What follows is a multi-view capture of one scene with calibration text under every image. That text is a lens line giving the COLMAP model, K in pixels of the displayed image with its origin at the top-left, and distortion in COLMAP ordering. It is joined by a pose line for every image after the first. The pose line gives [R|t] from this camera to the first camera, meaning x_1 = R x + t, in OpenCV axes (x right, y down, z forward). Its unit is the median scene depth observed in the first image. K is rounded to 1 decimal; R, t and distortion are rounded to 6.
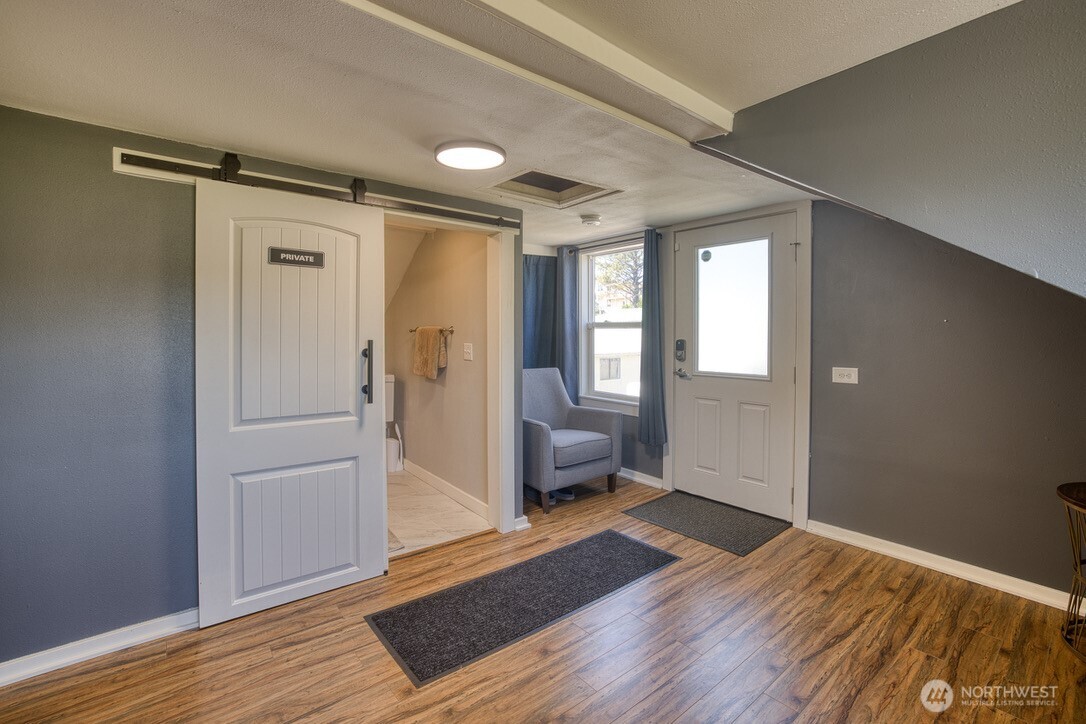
lens RADIAL K [[483.5, 0, 540.4], [0, 483.5, 337.1], [0, 0, 1]] dist [-0.039673, 0.013327]
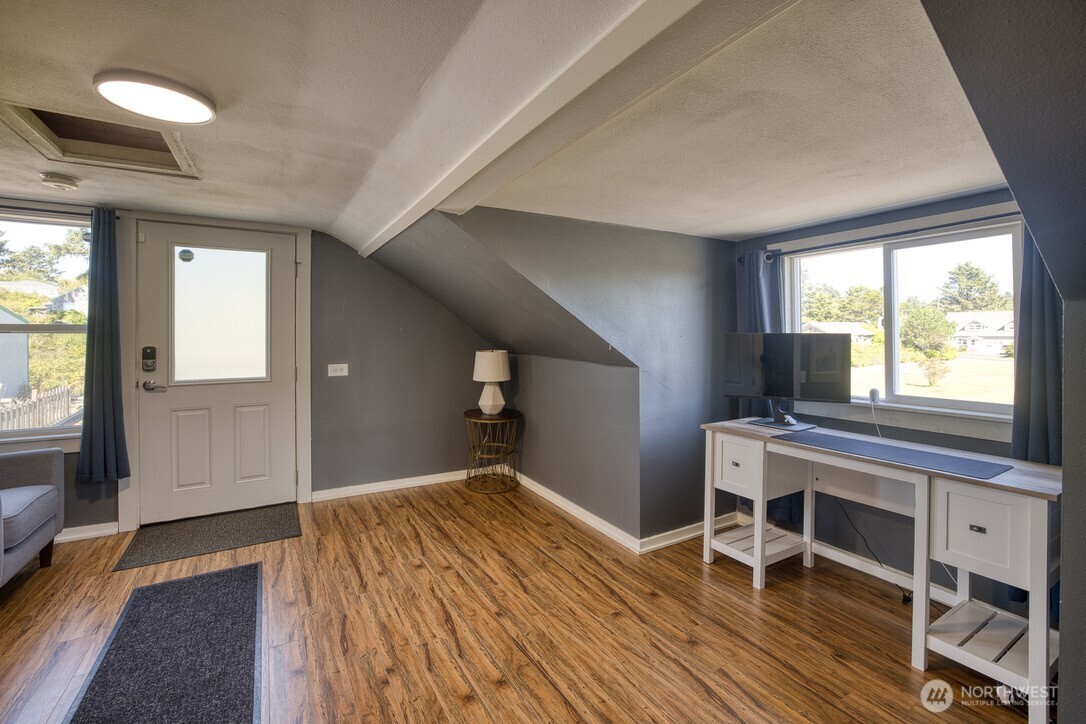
lens RADIAL K [[483.5, 0, 540.9], [0, 483.5, 330.5], [0, 0, 1]] dist [-0.039673, 0.013327]
pose [[0.154703, 0.011049, 0.987899, -0.565925], [0.011754, 0.999846, -0.013023, -0.005639], [-0.987891, 0.013627, 0.154549, 0.237174]]
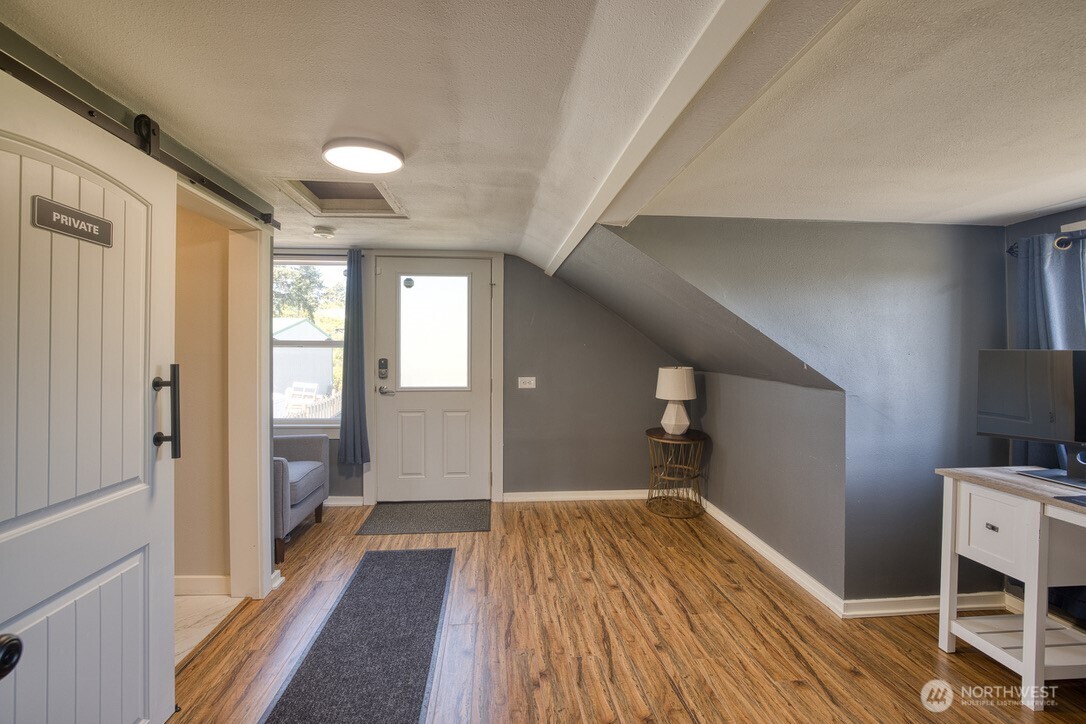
lens RADIAL K [[483.5, 0, 528.3], [0, 483.5, 347.7], [0, 0, 1]] dist [-0.039673, 0.013327]
pose [[0.566349, 0.008066, 0.824126, -0.524004], [0.003835, 0.999915, -0.012422, -0.005705], [-0.824157, 0.010196, 0.566270, 0.180676]]
